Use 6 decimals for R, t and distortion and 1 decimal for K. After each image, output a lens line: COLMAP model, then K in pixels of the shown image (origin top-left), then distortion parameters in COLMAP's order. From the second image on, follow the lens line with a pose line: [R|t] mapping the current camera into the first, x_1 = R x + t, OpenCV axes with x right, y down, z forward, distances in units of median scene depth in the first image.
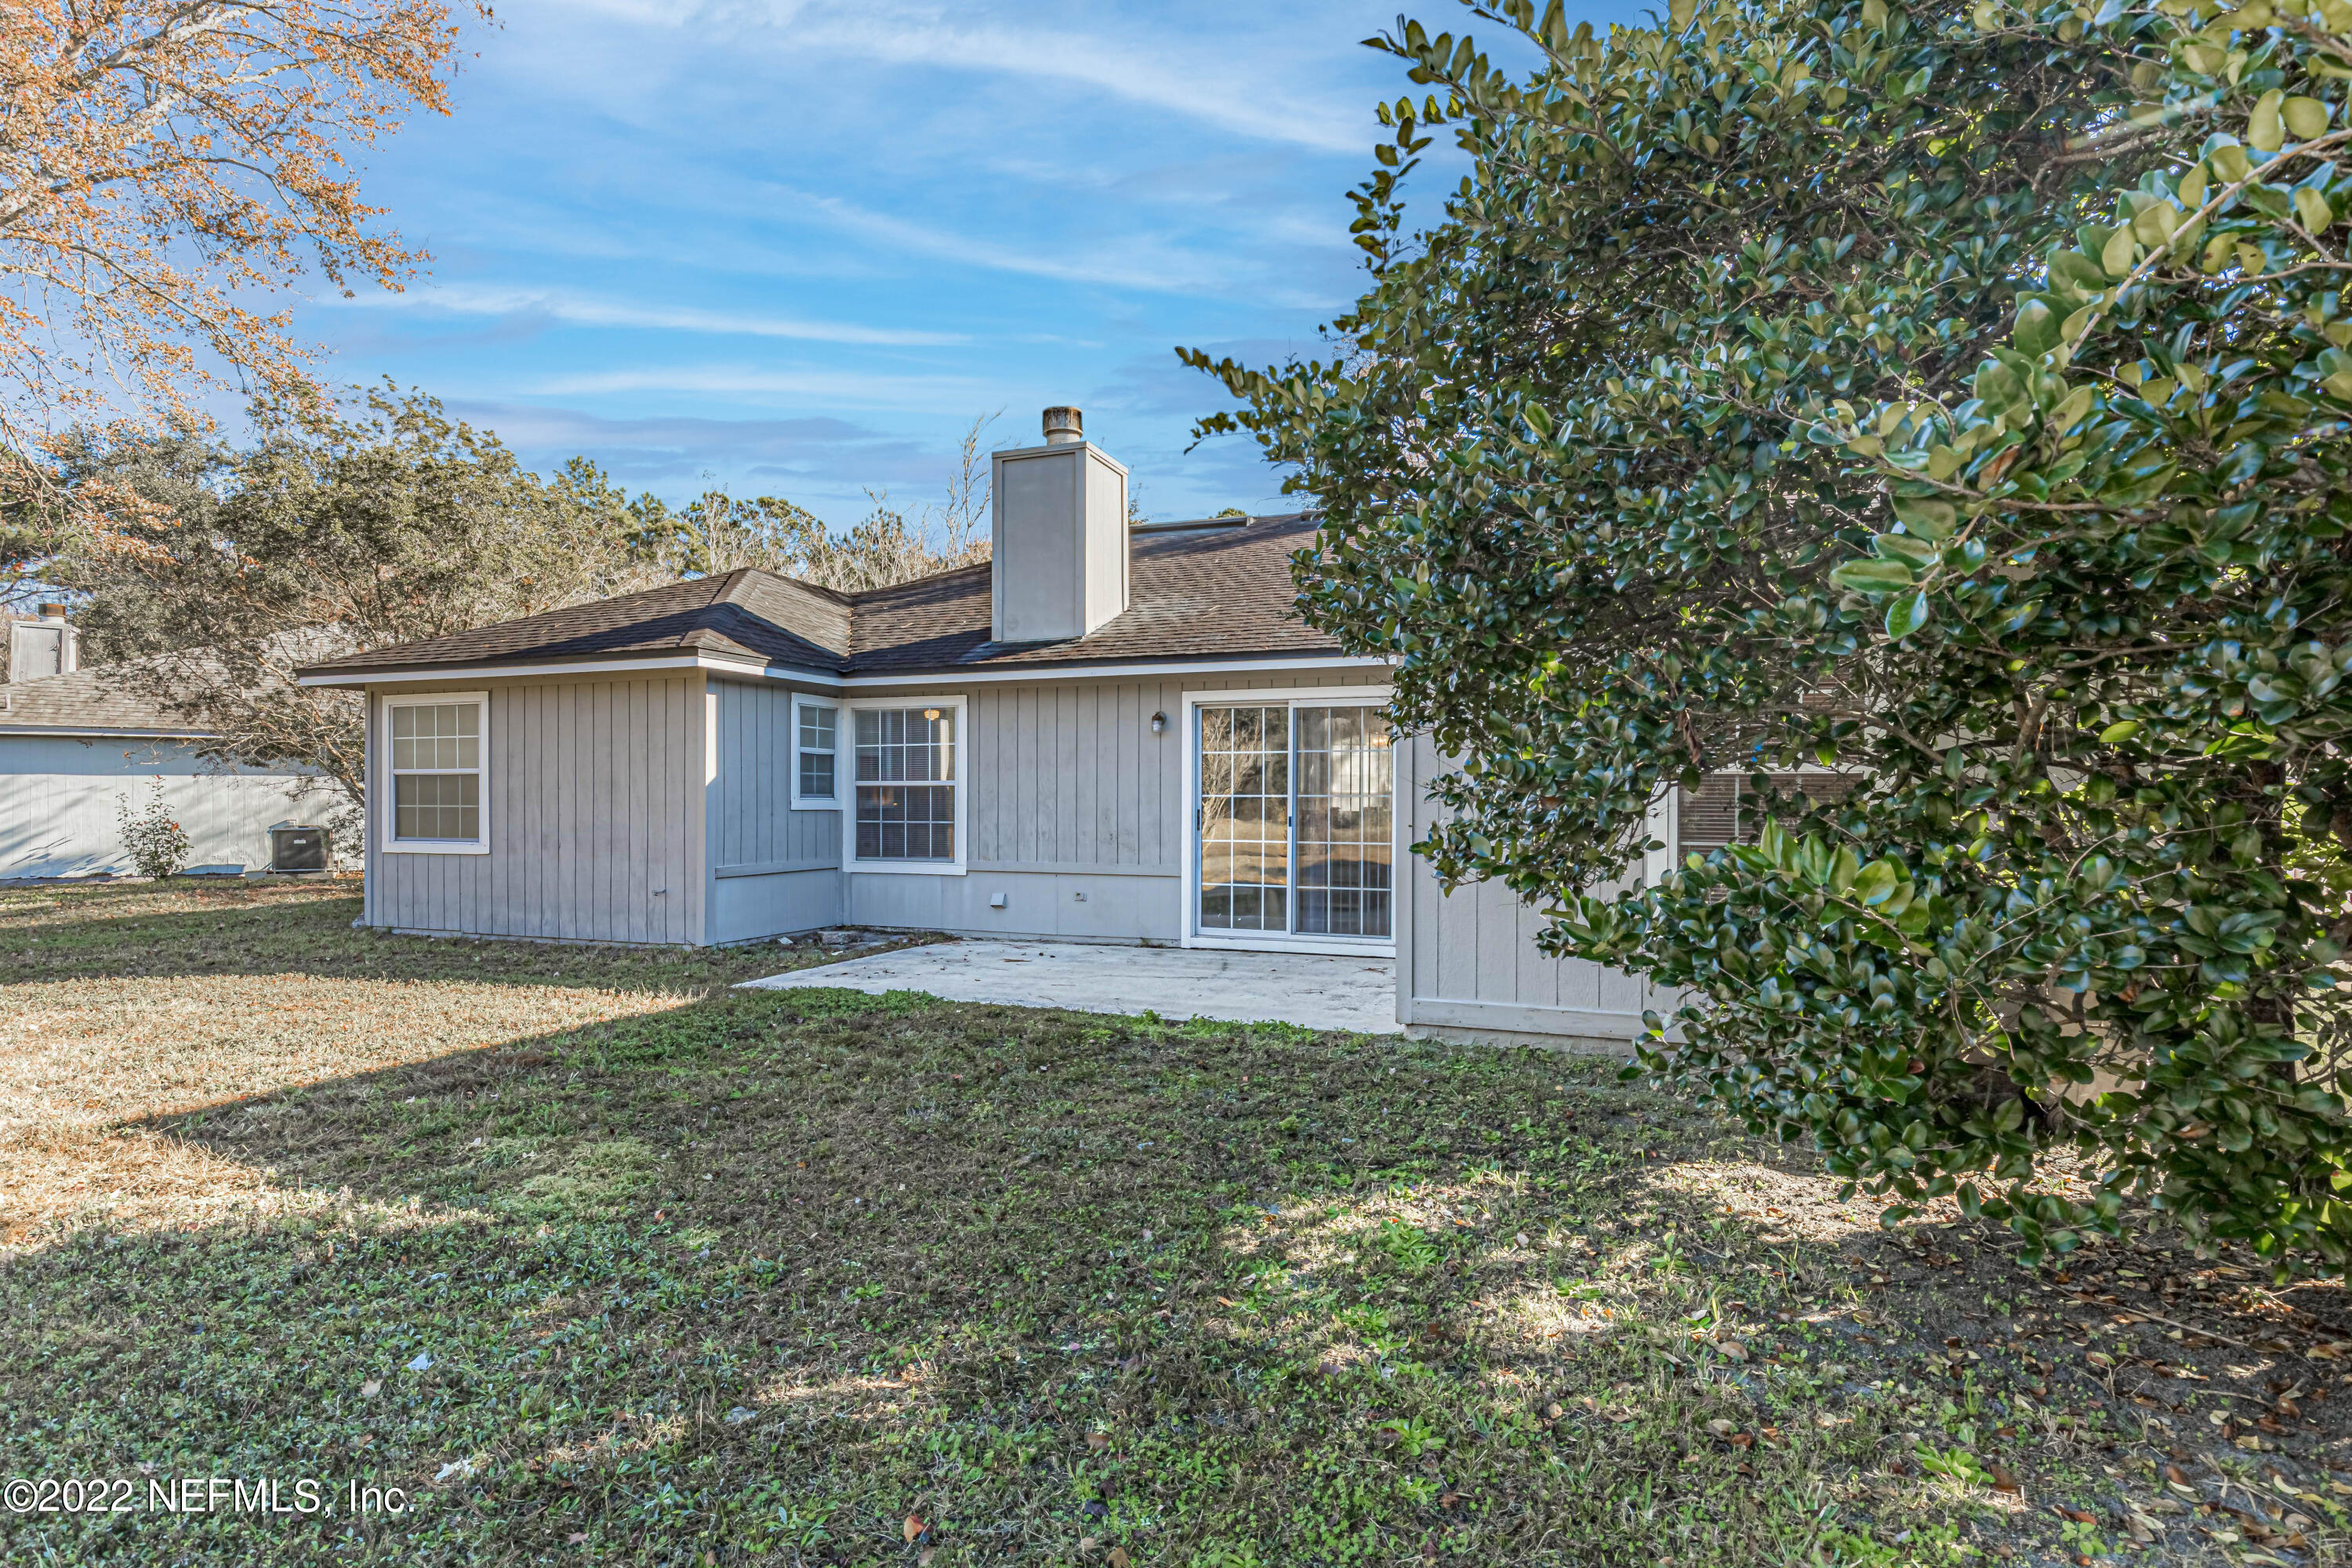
lens RADIAL K [[1127.2, 0, 1125.7], [0, 1127.2, 794.3], [0, 0, 1]] dist [0.012182, 0.000161]
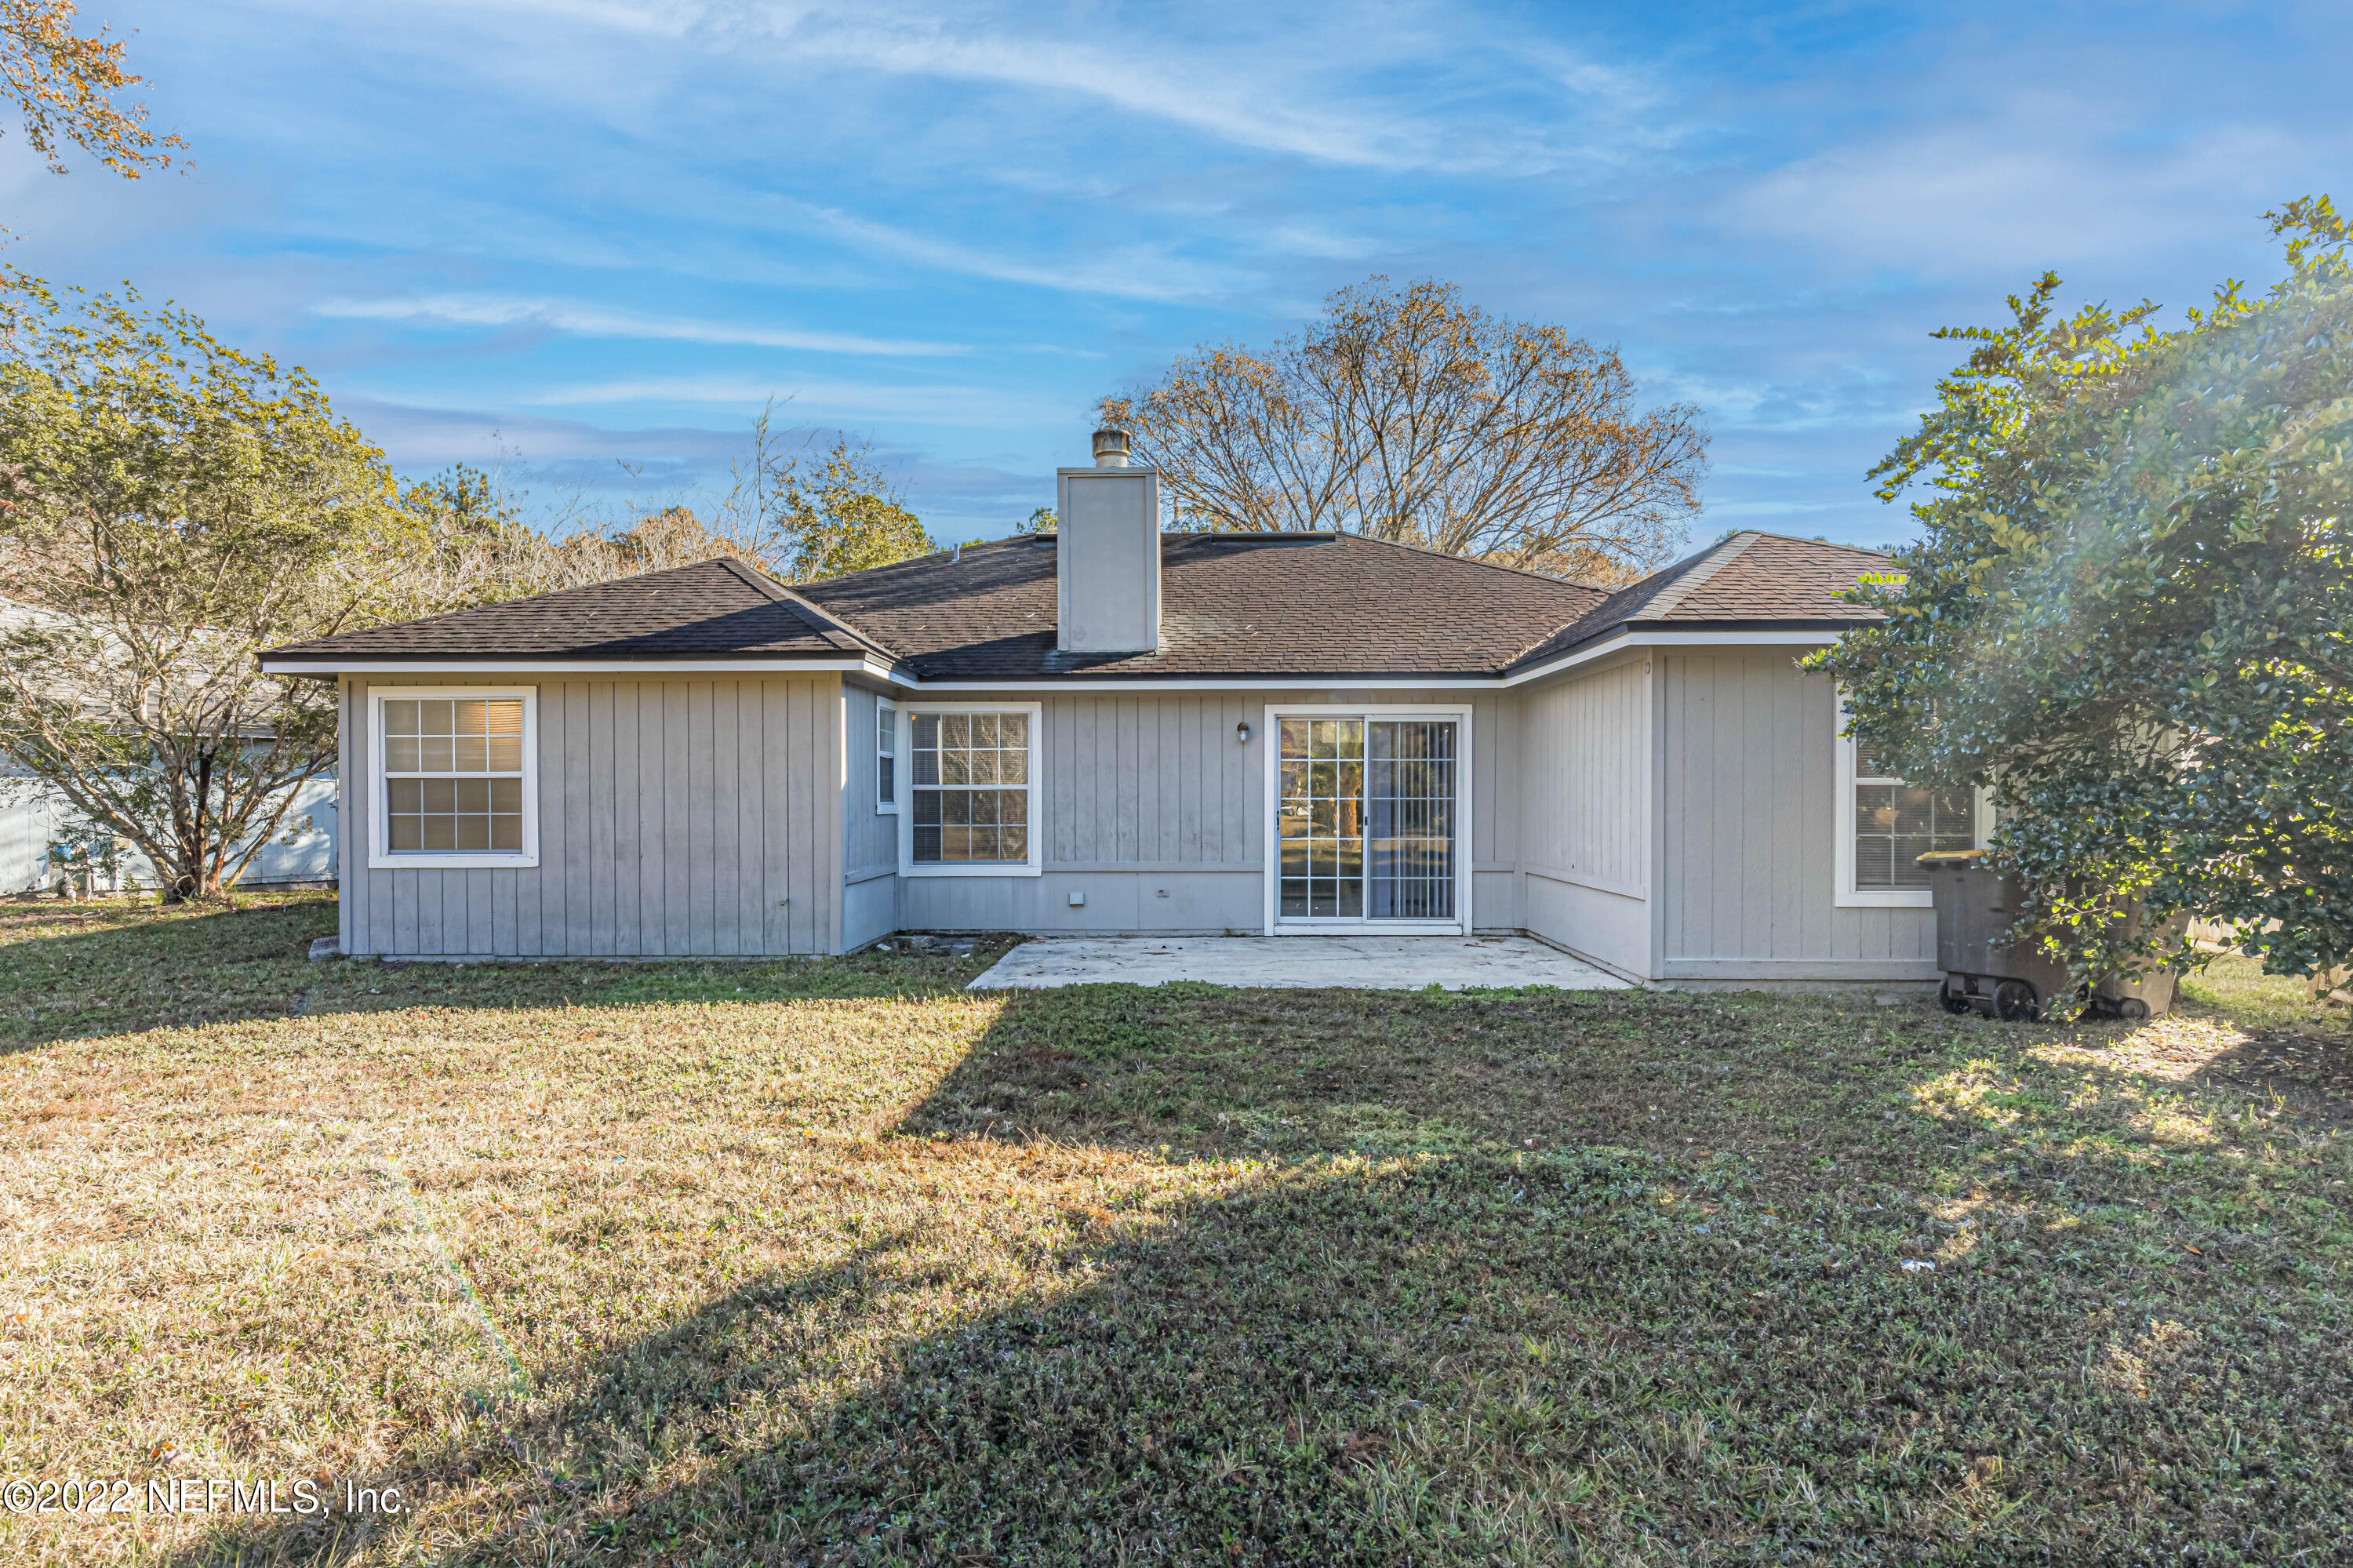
lens RADIAL K [[1127.7, 0, 1126.1], [0, 1127.7, 794.3], [0, 0, 1]] dist [0.012182, 0.000161]
pose [[0.945417, -0.002933, 0.325850, -0.412160], [0.003092, 0.999995, 0.000031, -0.003246], [-0.325848, 0.000978, 0.945422, -0.003026]]
